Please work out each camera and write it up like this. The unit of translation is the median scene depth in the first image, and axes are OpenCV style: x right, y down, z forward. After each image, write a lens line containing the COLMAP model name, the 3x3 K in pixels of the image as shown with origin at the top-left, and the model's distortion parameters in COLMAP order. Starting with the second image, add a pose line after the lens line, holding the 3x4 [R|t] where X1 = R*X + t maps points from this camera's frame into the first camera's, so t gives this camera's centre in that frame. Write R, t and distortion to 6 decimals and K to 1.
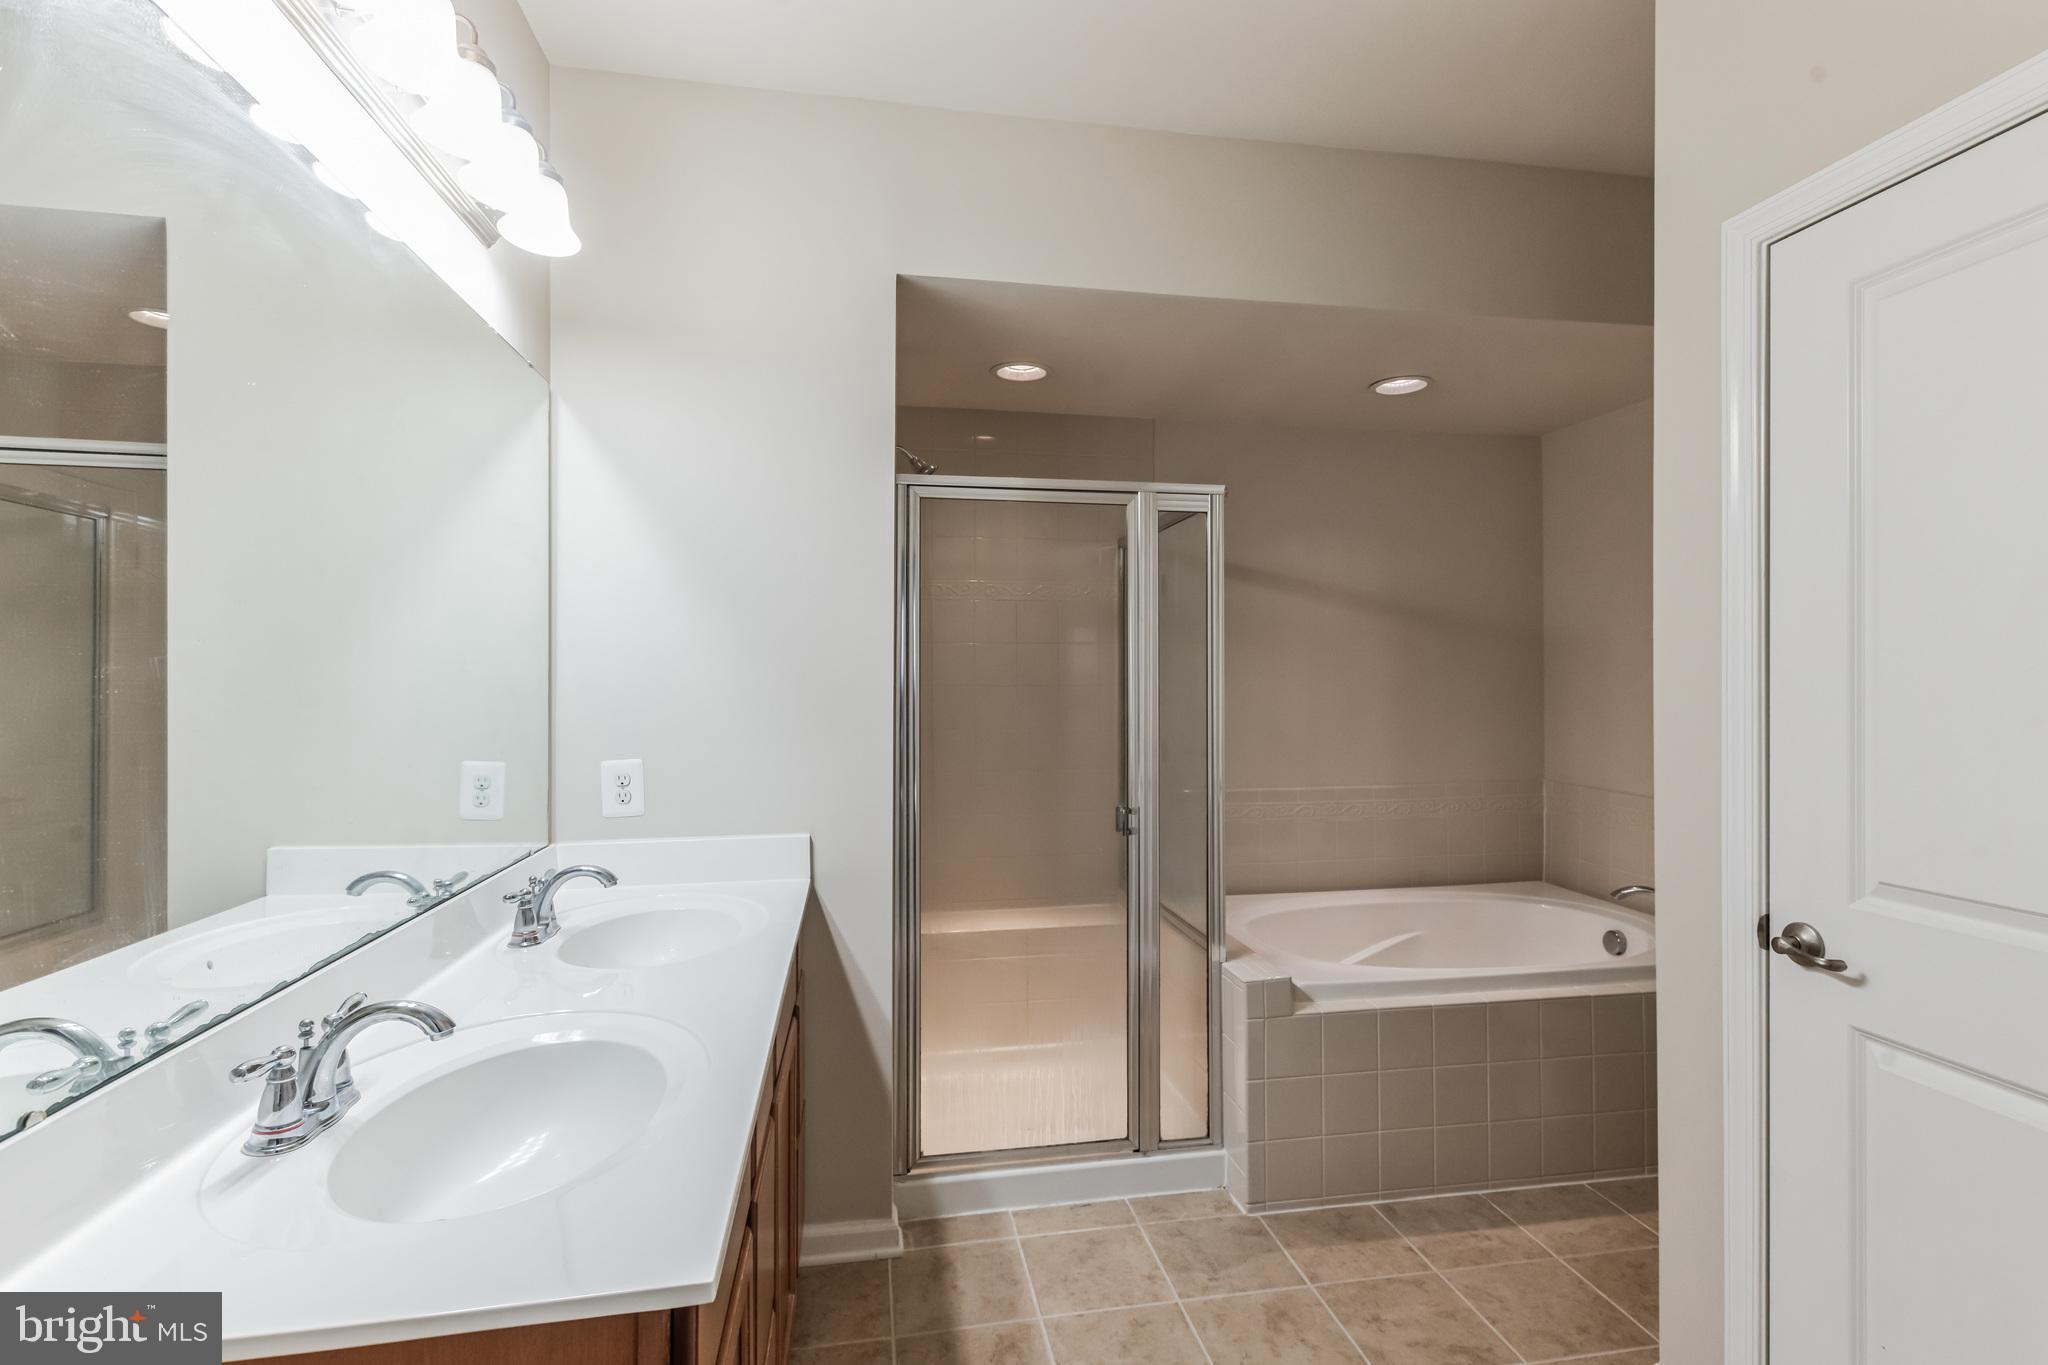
lens RADIAL K [[1016.1, 0, 1029.0], [0, 1016.1, 681.3], [0, 0, 1]] dist [0.010273, -0.002513]
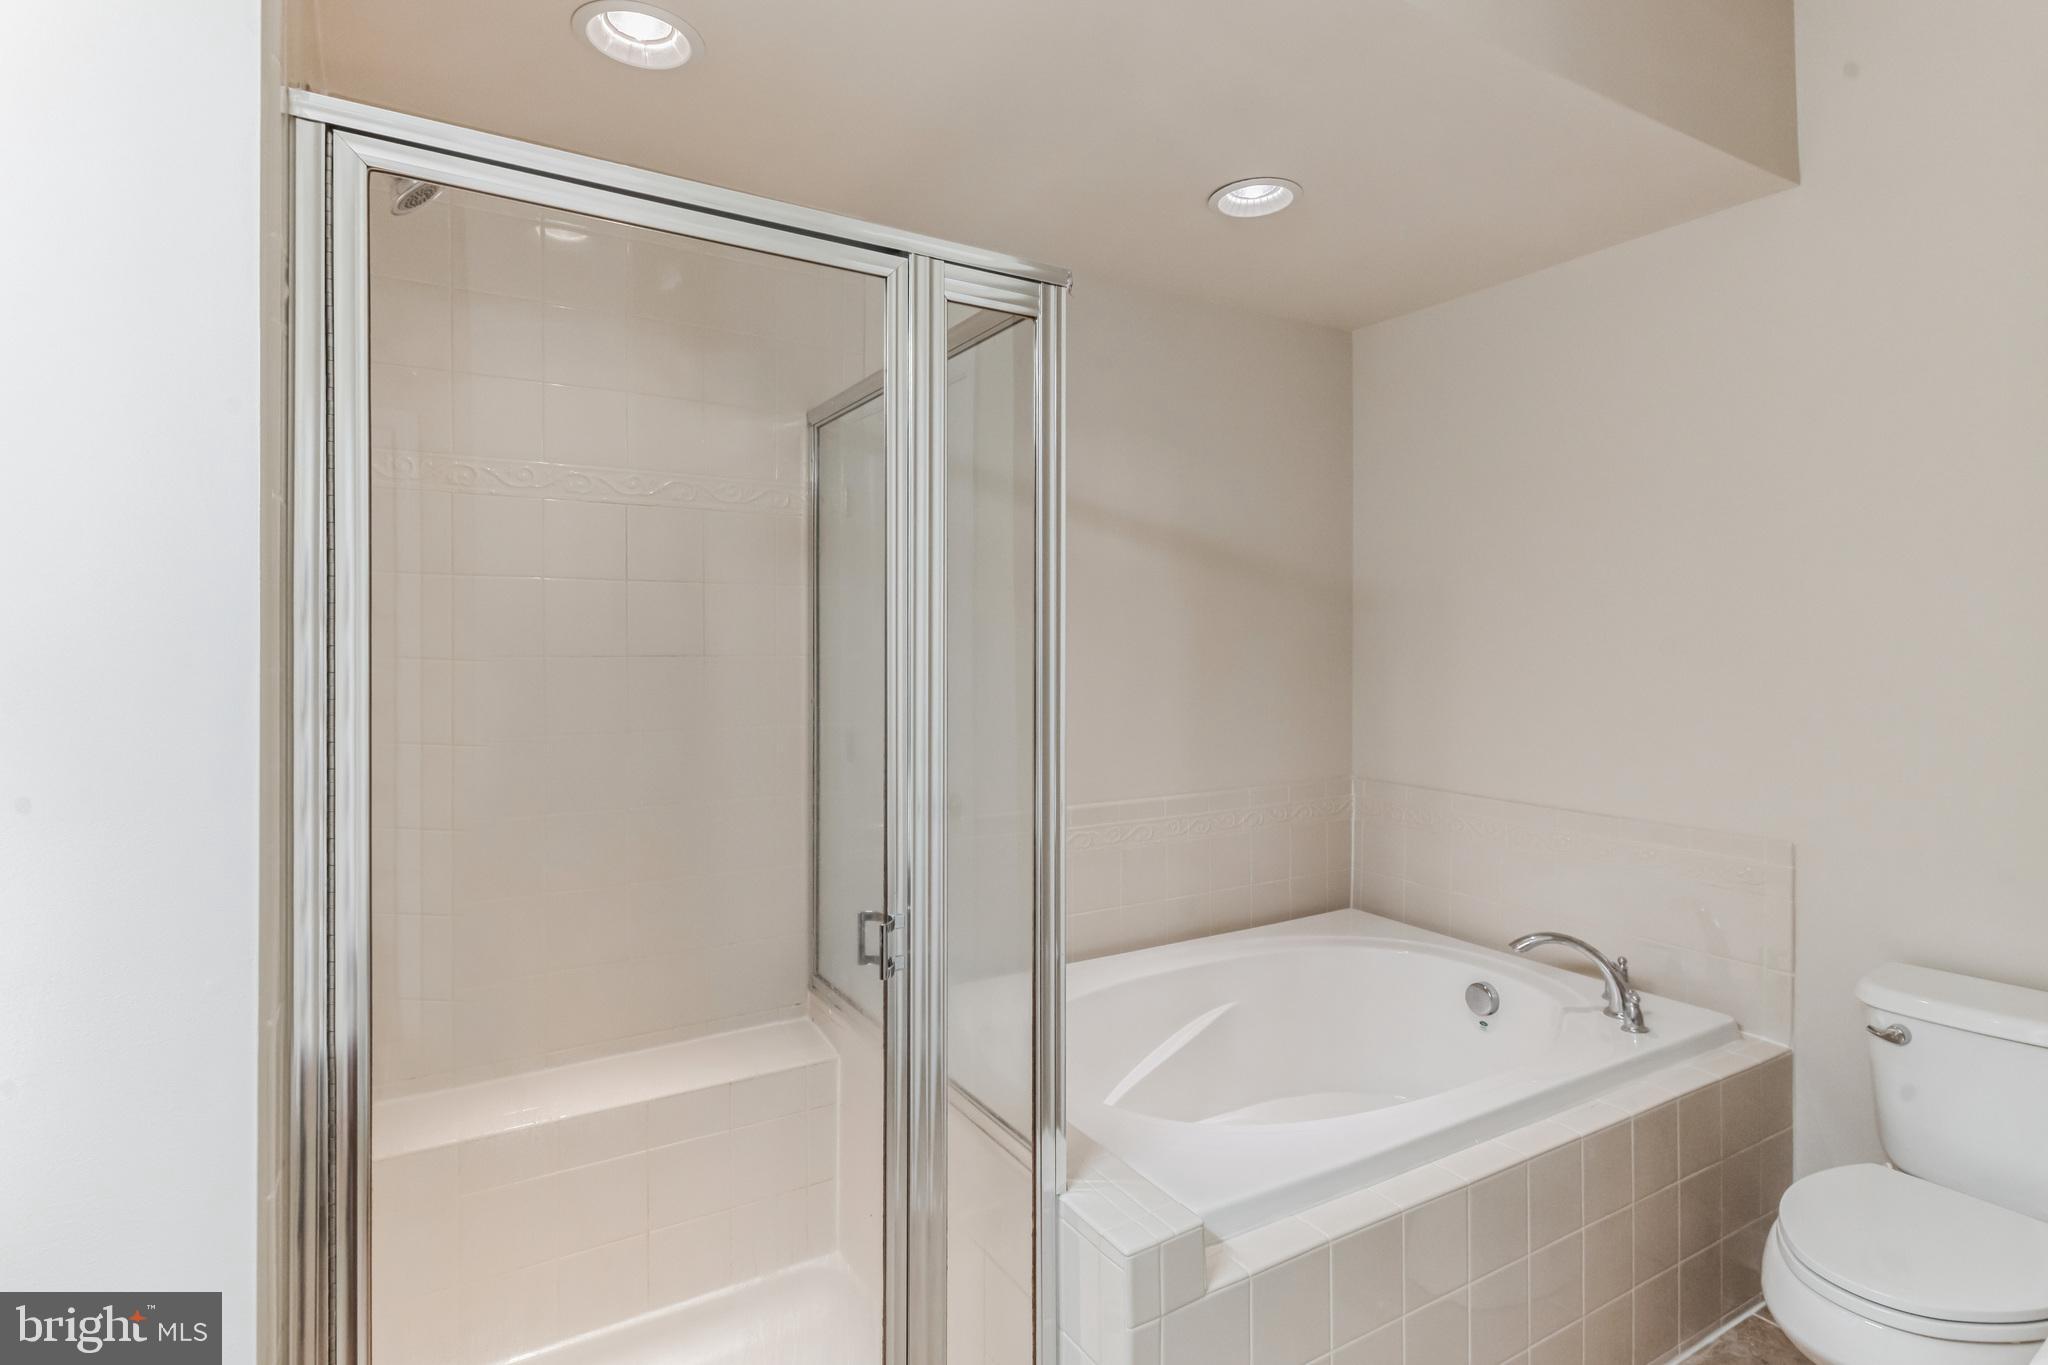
lens RADIAL K [[1016.1, 0, 1002.1], [0, 1016.1, 651.5], [0, 0, 1]] dist [0.010273, -0.002513]
pose [[0.936879, -0.002175, 0.349646, -0.015541], [0.000480, 0.999988, 0.004935, -0.002042], [-0.349652, -0.004456, 0.936869, 0.440236]]
